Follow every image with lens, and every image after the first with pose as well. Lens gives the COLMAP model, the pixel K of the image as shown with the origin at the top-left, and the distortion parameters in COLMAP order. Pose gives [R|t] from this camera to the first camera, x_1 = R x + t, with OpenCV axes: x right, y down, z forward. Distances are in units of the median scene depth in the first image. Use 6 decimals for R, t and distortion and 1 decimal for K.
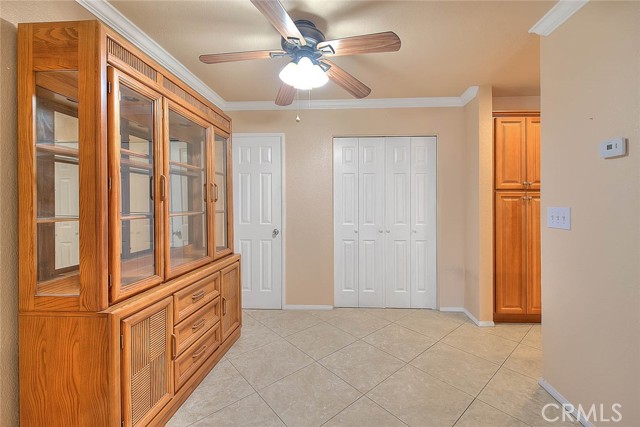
lens RADIAL K [[265.1, 0, 336.3], [0, 265.1, 202.8], [0, 0, 1]] dist [-0.003204, -0.000293]
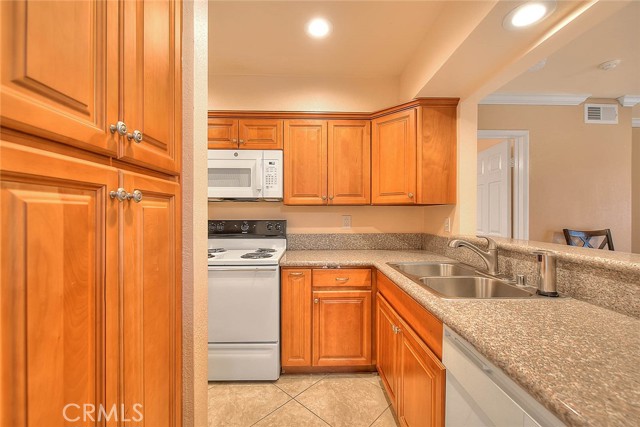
lens RADIAL K [[265.1, 0, 321.0], [0, 265.1, 215.1], [0, 0, 1]] dist [-0.003204, -0.000293]
pose [[-0.075680, -0.006715, 0.997110, 0.468785], [-0.002220, 0.999976, 0.006566, -0.001561], [-0.997130, -0.001717, -0.075693, 0.838228]]
